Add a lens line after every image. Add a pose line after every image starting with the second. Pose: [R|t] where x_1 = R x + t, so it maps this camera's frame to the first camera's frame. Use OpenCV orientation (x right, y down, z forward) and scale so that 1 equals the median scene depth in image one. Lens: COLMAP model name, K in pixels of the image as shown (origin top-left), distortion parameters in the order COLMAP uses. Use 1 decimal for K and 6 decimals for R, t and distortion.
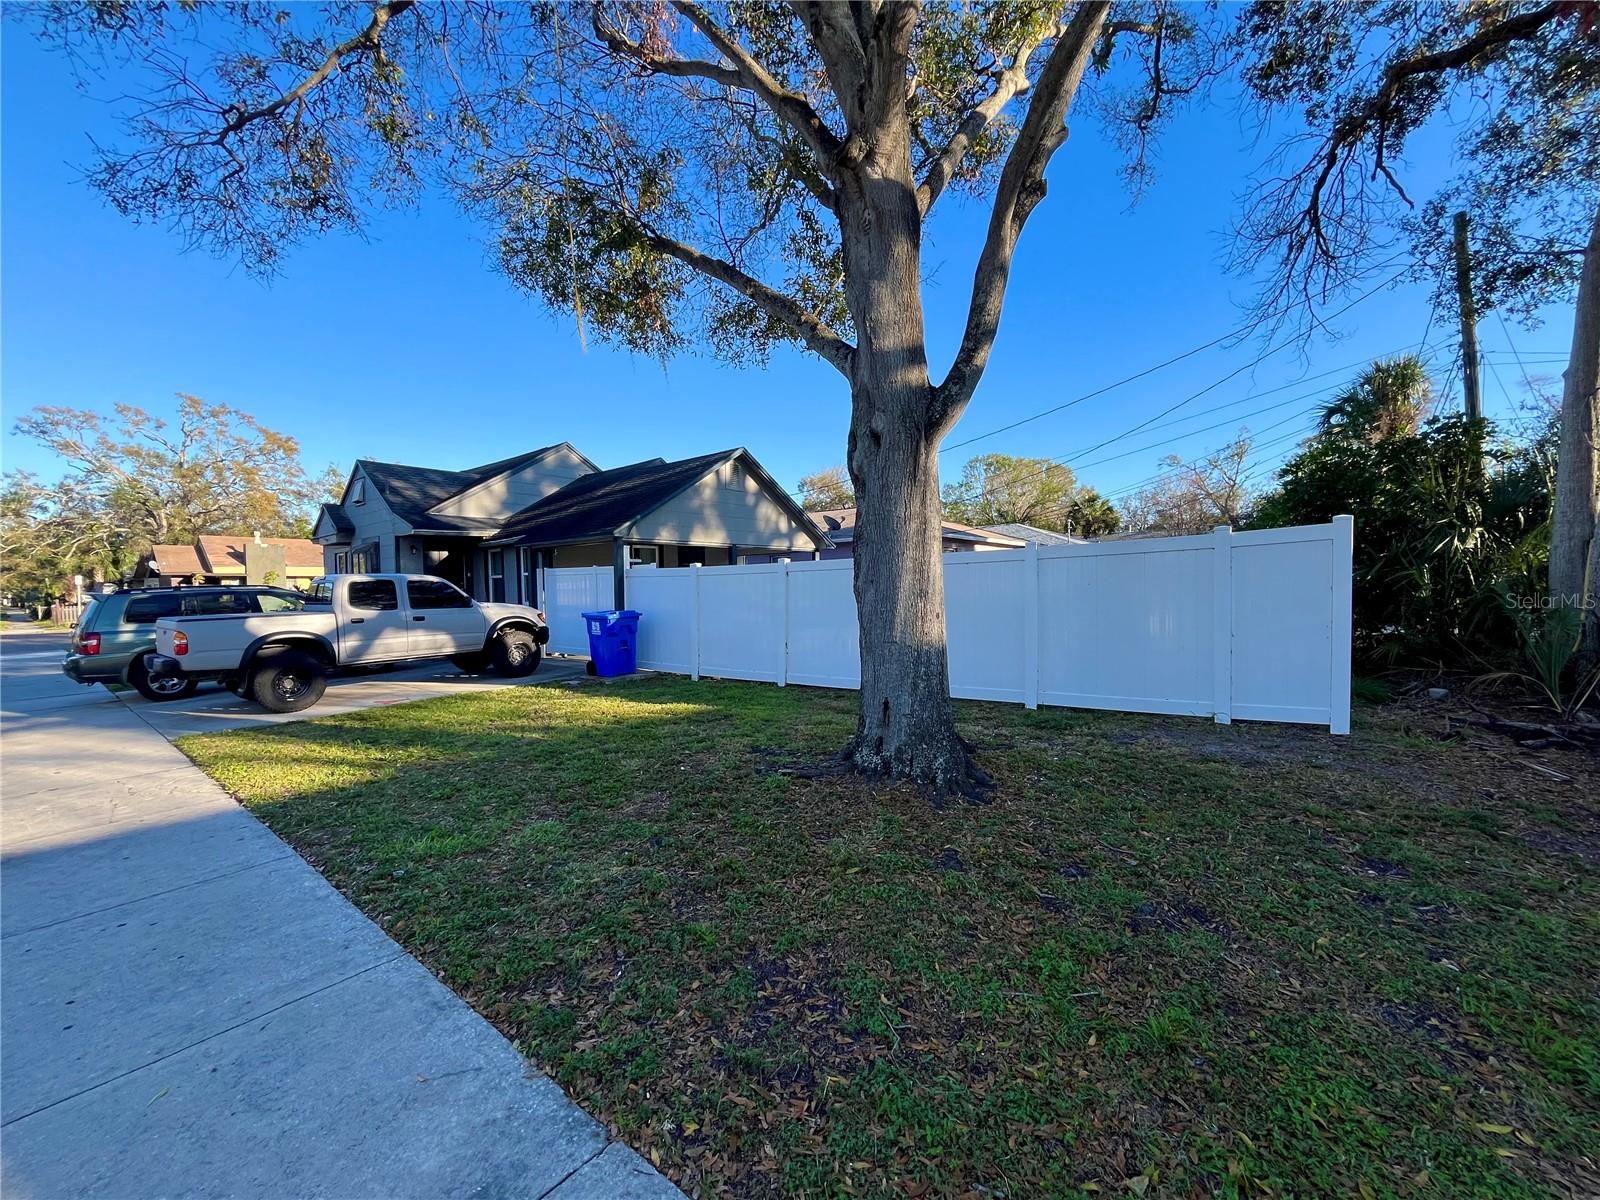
lens RADIAL K [[647.1, 0, 796.1], [0, 647.1, 599.6], [0, 0, 1]] dist [-0.007938, 0.000035]
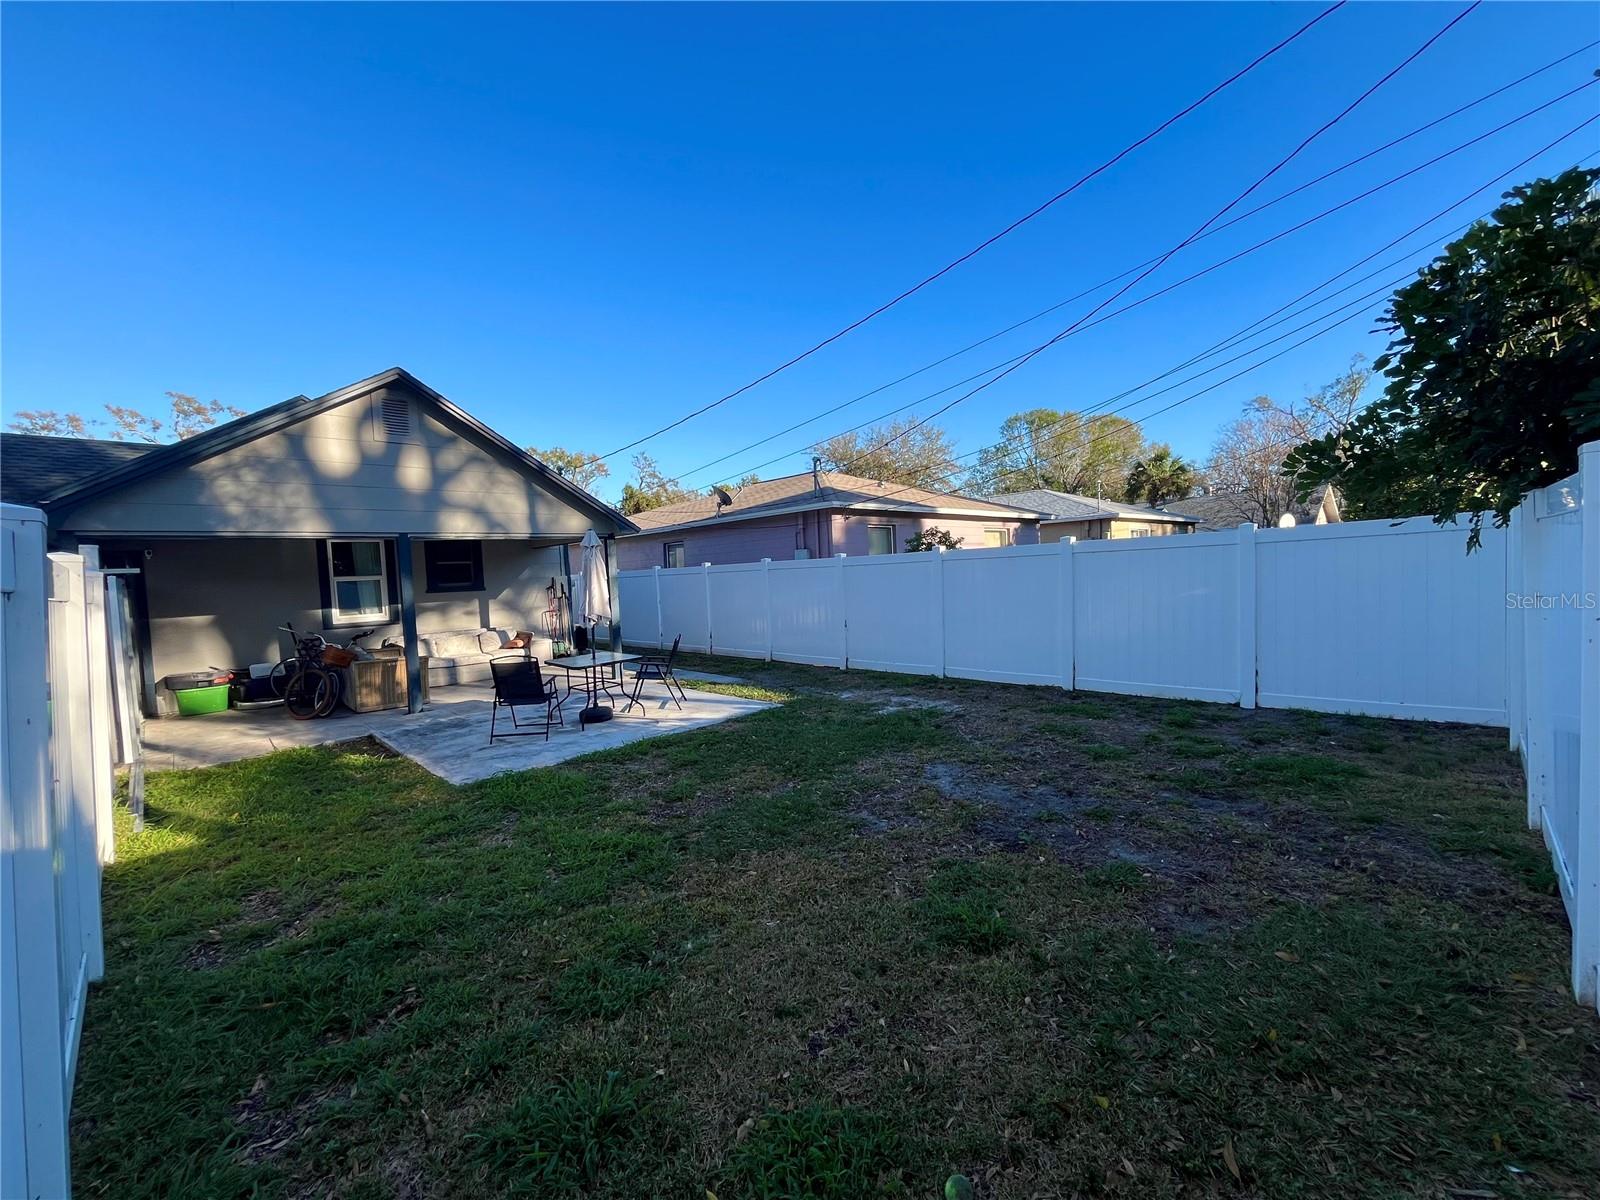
lens RADIAL K [[647.1, 0, 796.1], [0, 647.1, 599.6], [0, 0, 1]] dist [-0.007938, 0.000035]
pose [[0.993304, -0.021787, -0.113453, 0.092993], [0.025132, 0.999288, 0.028142, -0.009543], [0.112759, -0.030805, 0.993145, 0.131329]]
